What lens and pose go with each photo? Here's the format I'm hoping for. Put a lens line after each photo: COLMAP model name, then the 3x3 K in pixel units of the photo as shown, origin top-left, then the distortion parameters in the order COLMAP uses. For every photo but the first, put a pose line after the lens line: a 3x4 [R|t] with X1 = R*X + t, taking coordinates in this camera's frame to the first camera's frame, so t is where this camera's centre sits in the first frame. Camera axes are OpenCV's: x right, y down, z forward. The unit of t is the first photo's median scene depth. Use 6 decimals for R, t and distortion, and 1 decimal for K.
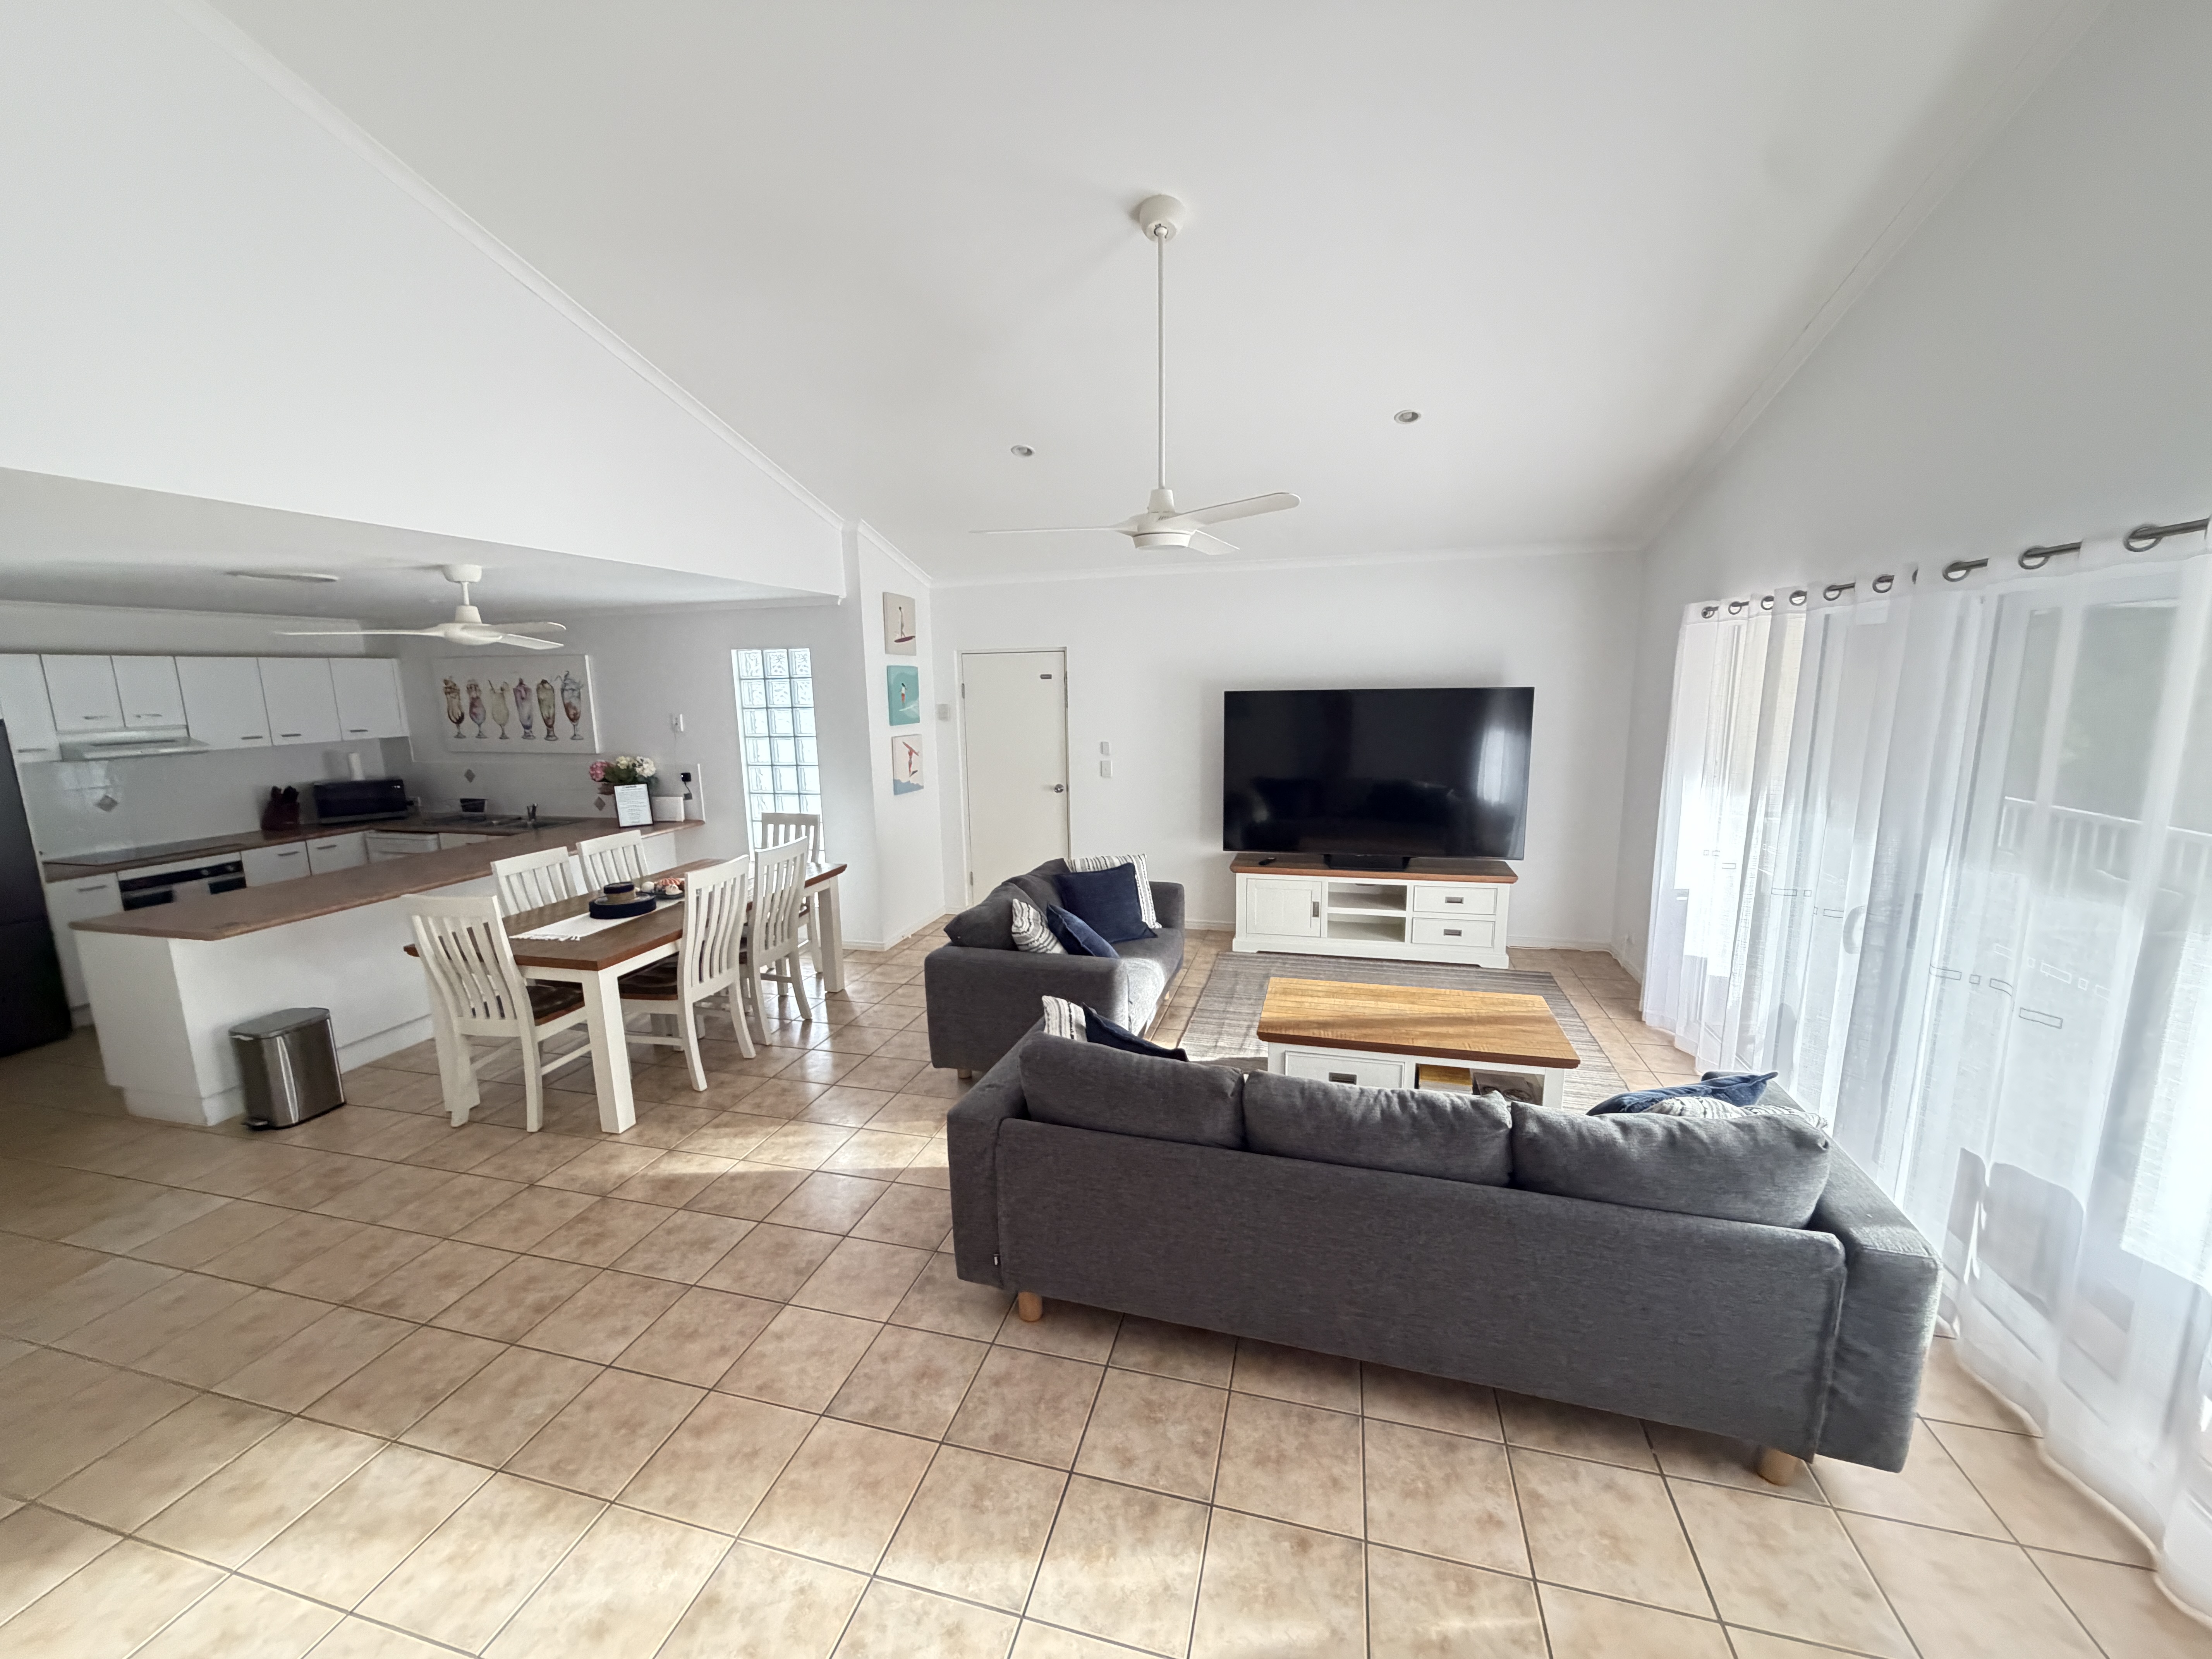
lens RADIAL K [[881.9, 0, 1106.0], [0, 881.9, 829.5], [0, 0, 1]] dist [-0.001499, -0.000457]
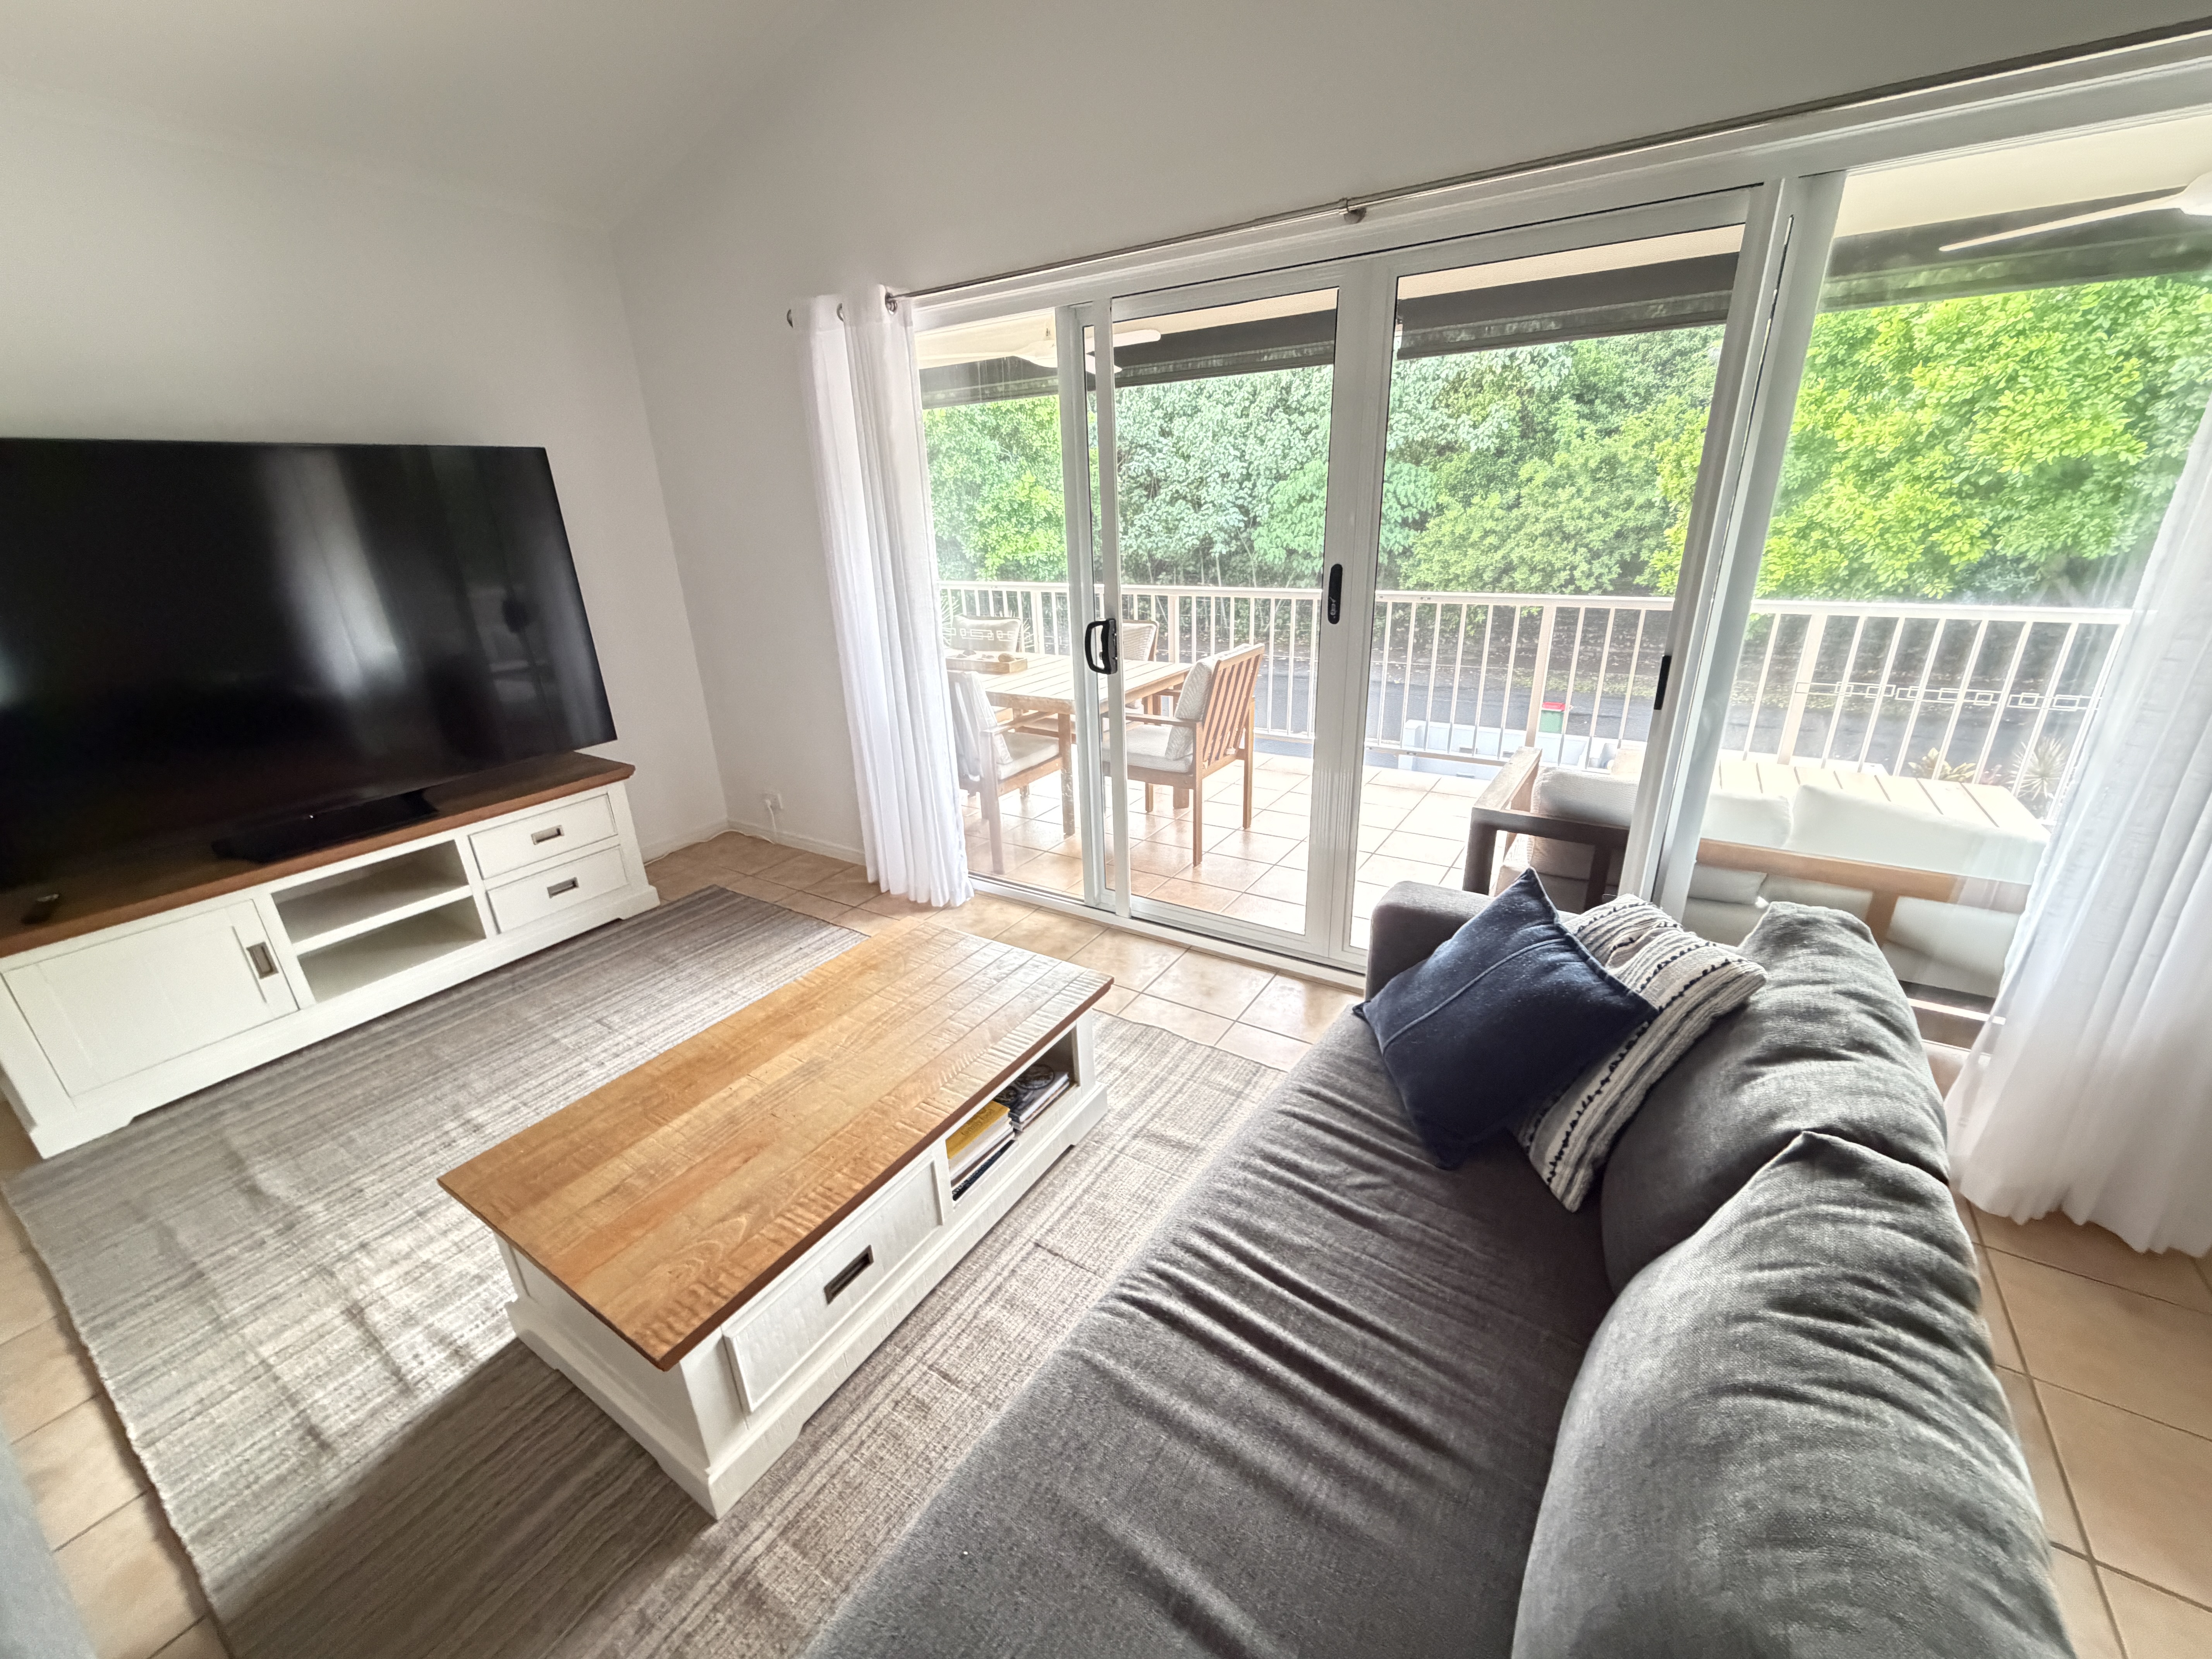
lens RADIAL K [[881.9, 0, 1106.0], [0, 881.9, 829.5], [0, 0, 1]] dist [-0.001499, -0.000457]
pose [[0.311167, -0.336215, 0.888895, -0.006854], [0.194180, 0.938090, 0.286847, -0.018842], [-0.930306, 0.083349, 0.357188, 0.446097]]
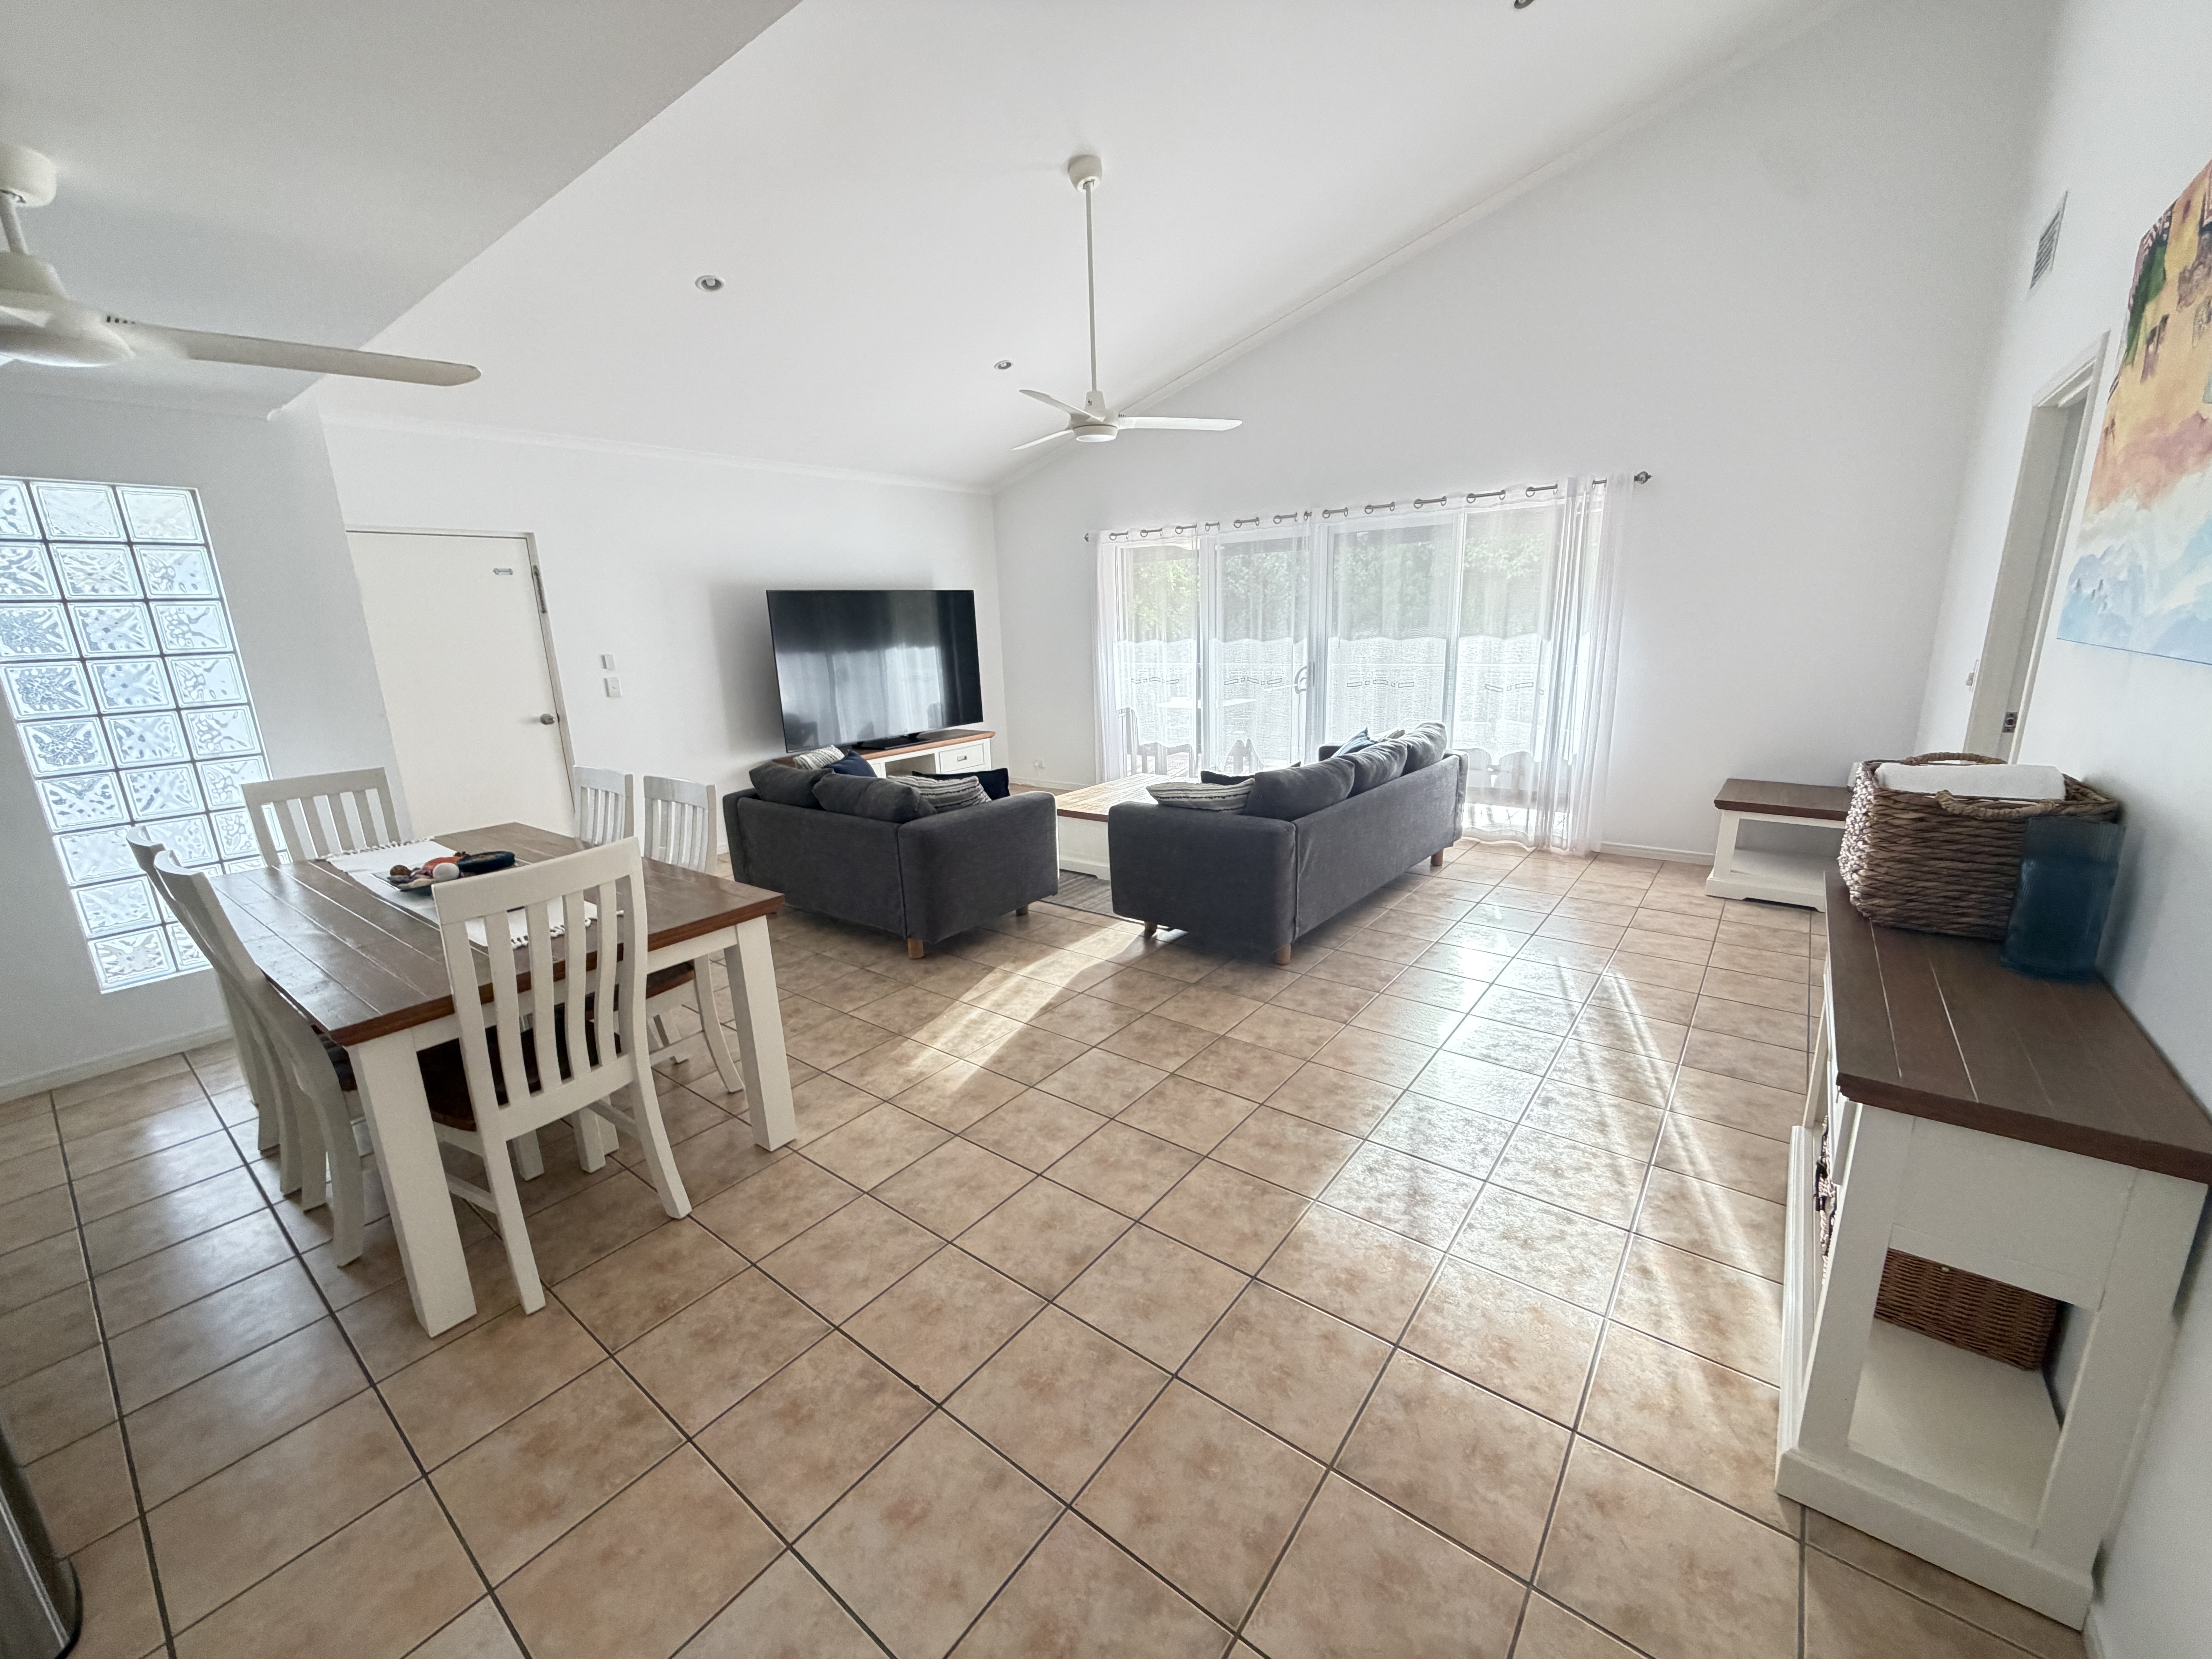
lens RADIAL K [[881.9, 0, 1106.0], [0, 881.9, 829.5], [0, 0, 1]] dist [-0.001499, -0.000457]
pose [[0.384547, -0.214790, 0.897769, -0.688059], [0.185652, 0.970676, 0.152712, 0.023592], [-0.904244, 0.107948, 0.413147, 0.292276]]
